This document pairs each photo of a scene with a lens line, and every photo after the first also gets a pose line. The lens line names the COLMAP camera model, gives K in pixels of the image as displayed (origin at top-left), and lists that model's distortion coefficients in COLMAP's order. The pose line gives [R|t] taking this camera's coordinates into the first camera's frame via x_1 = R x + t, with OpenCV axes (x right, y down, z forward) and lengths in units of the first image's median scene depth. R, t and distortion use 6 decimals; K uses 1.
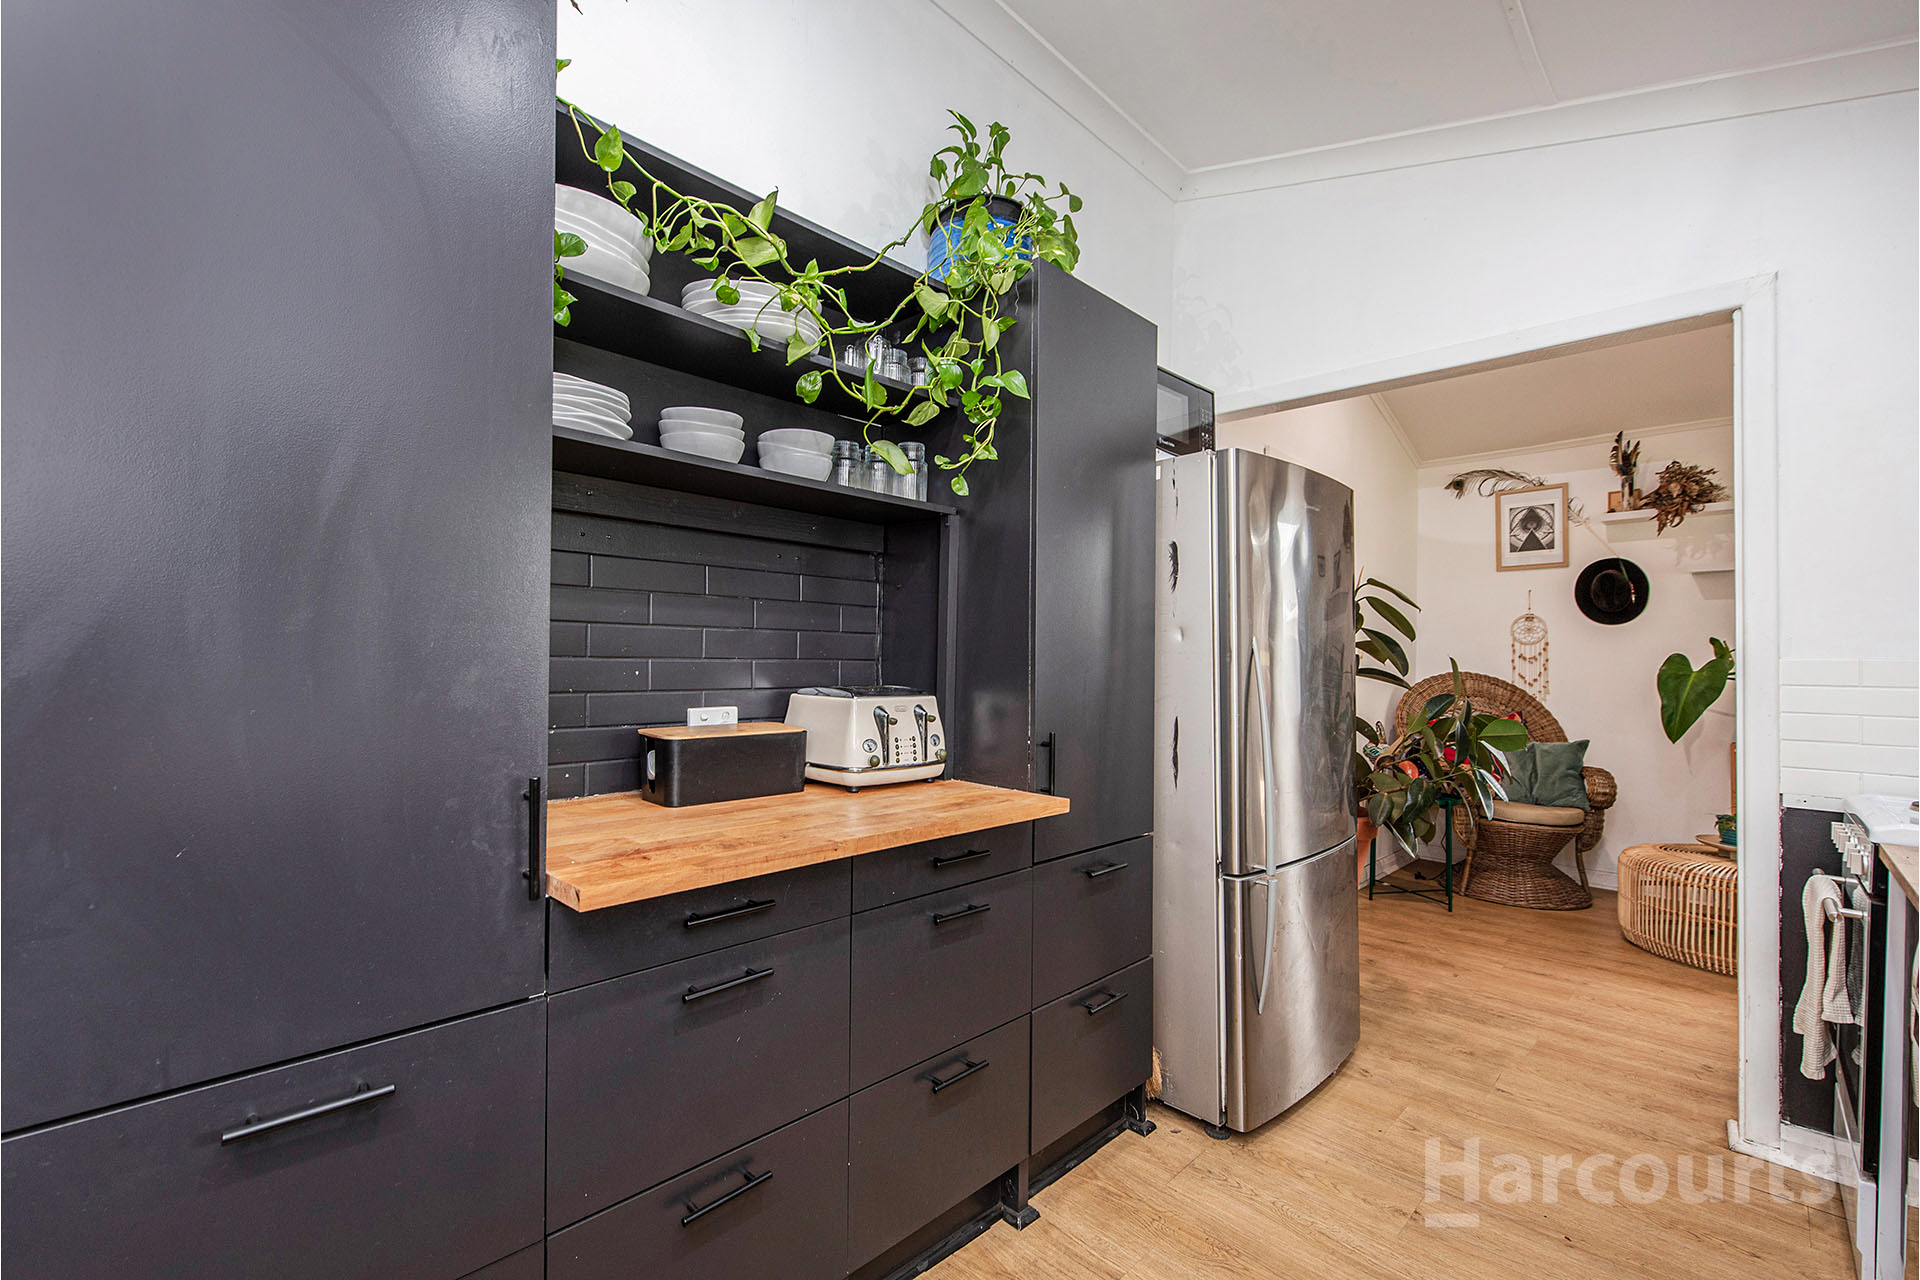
lens RADIAL K [[855.7, 0, 913.9], [0, 855.7, 642.7], [0, 0, 1]] dist [-0.000085, -0.000008]
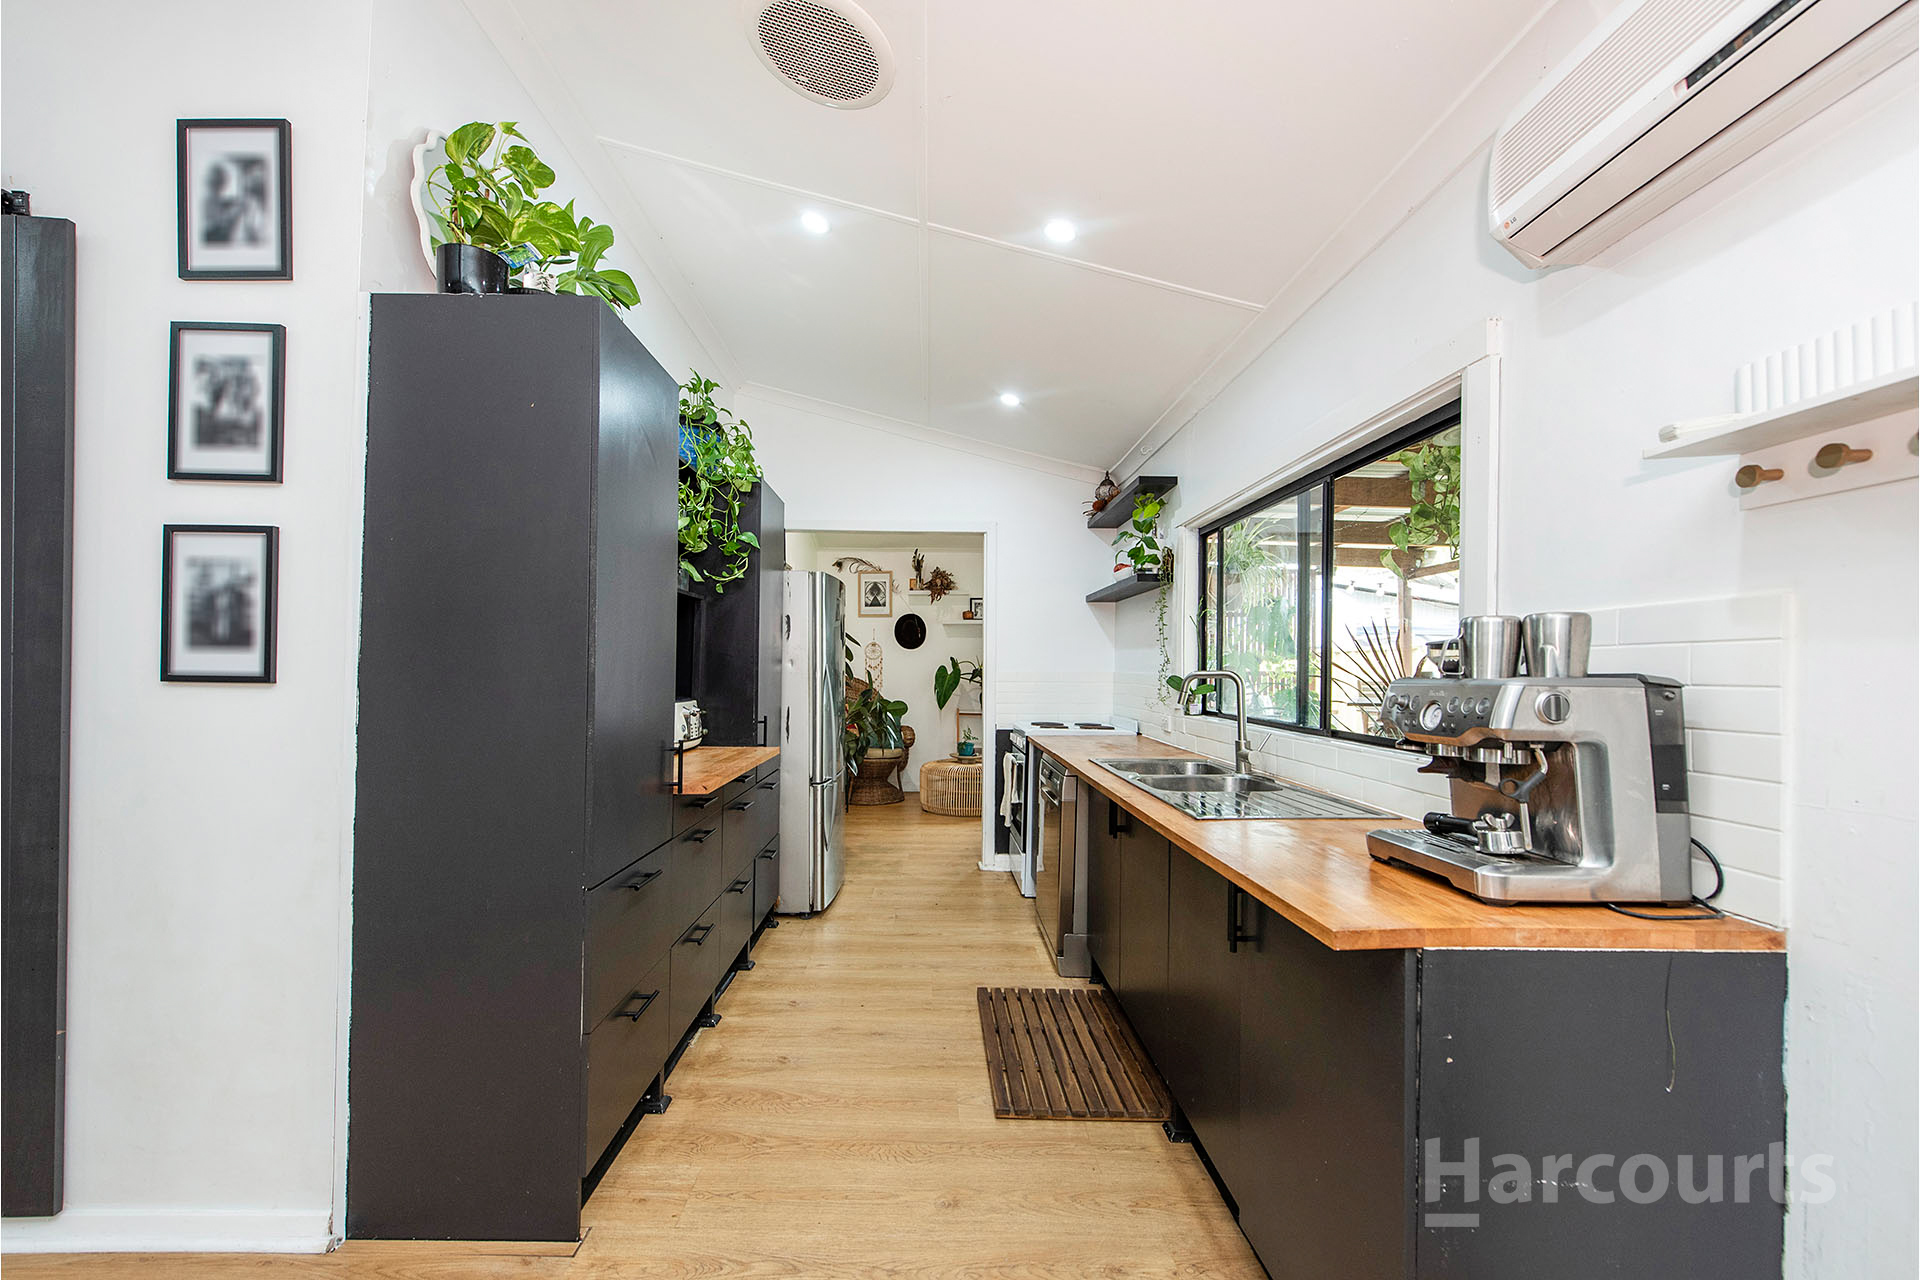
lens RADIAL K [[762.2, 0, 950.6], [0, 762.2, 680.9], [0, 0, 1]] dist [-0.002299, -0.000423]
pose [[0.685745, -0.023027, 0.727477, -0.578199], [-0.008795, 0.999164, 0.039917, -0.034134], [-0.727788, -0.033771, 0.684970, -0.356174]]
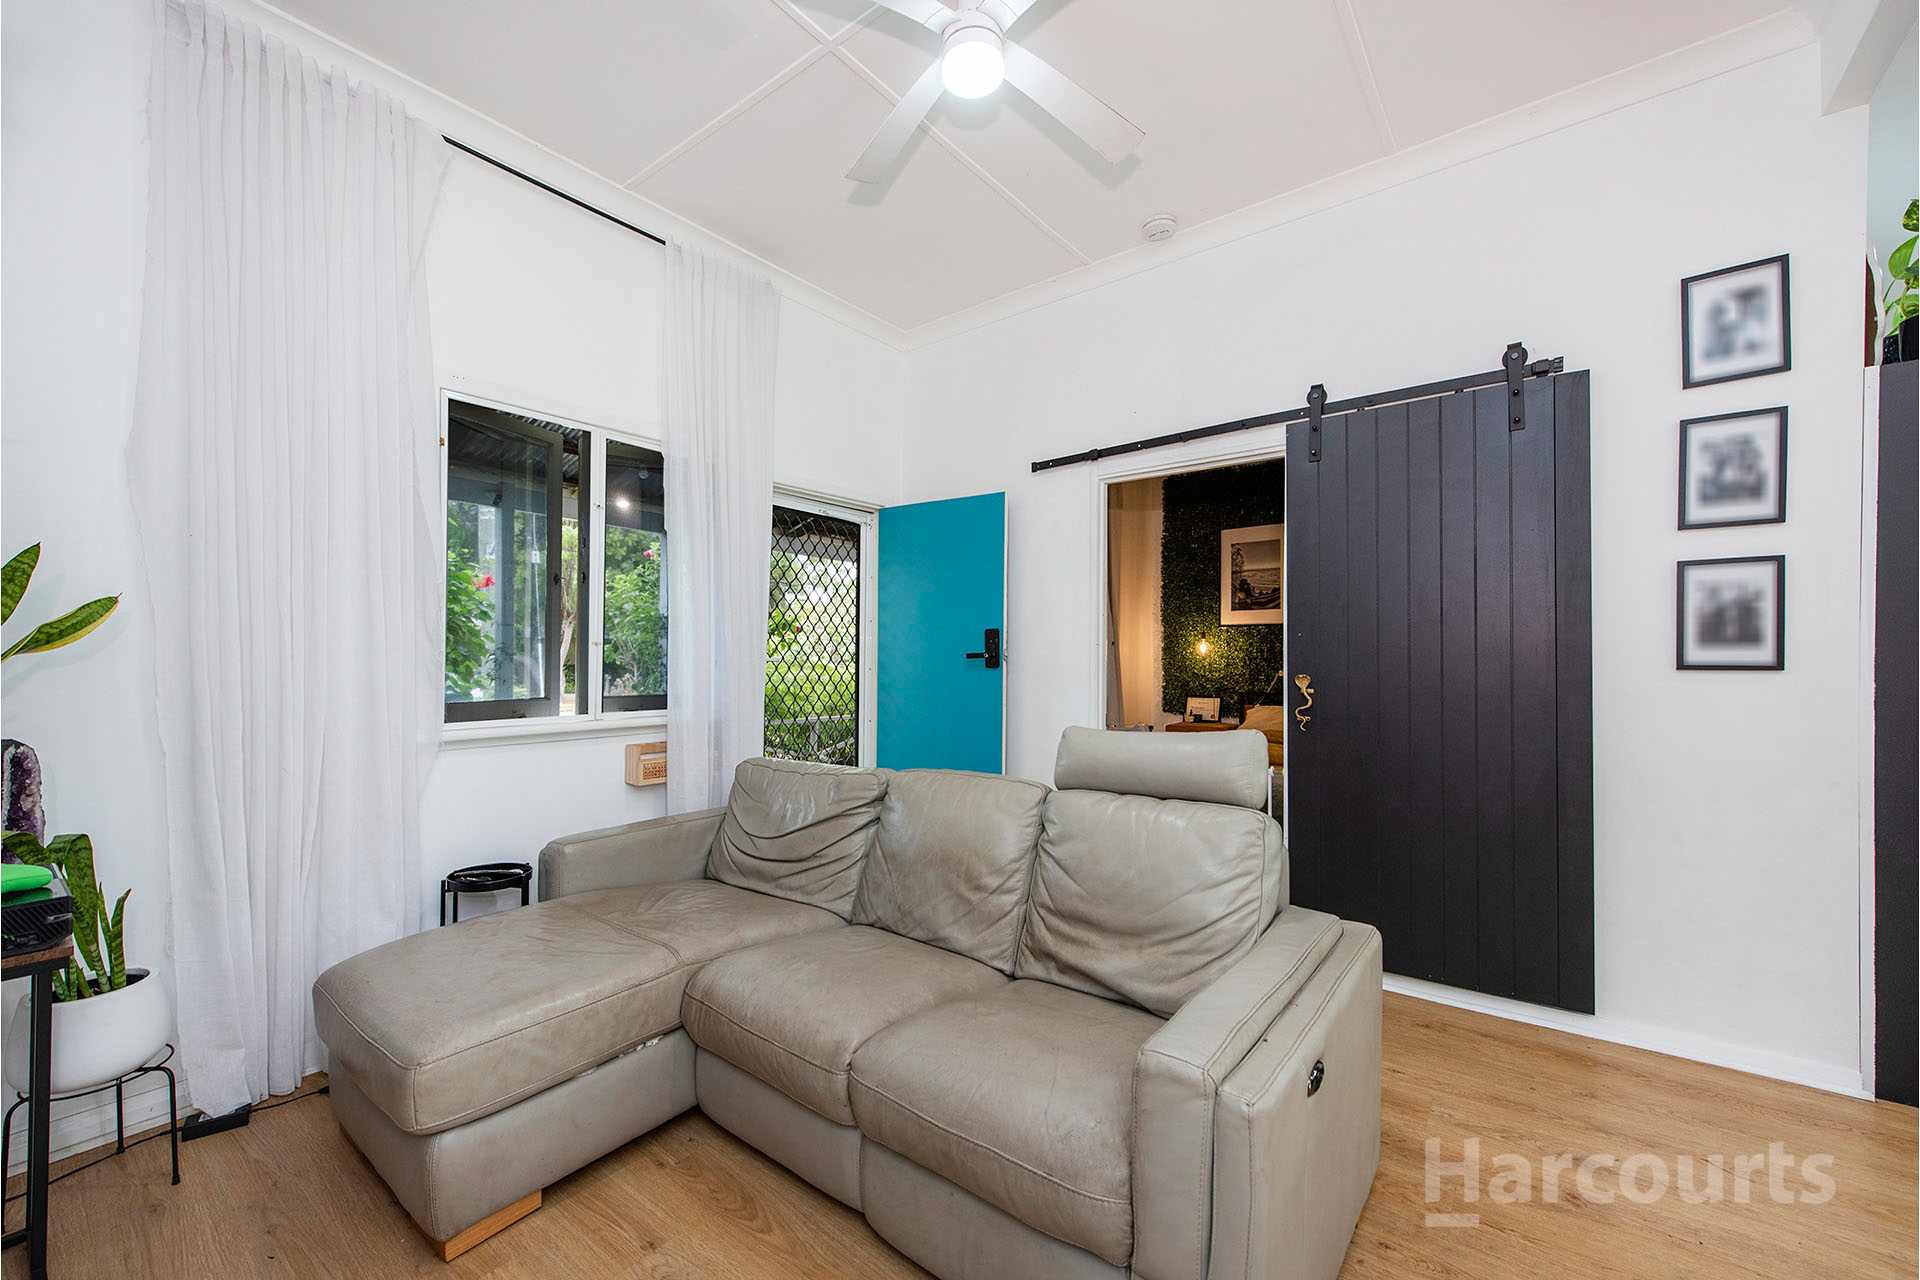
lens RADIAL K [[756.2, 0, 954.0], [0, 756.2, 653.2], [0, 0, 1]] dist [0.001613, -0.000074]
pose [[0.991290, -0.020302, 0.130120, -1.587051], [0.017555, 0.999599, 0.022223, -0.058124], [-0.130519, -0.019745, 0.991249, -0.230397]]
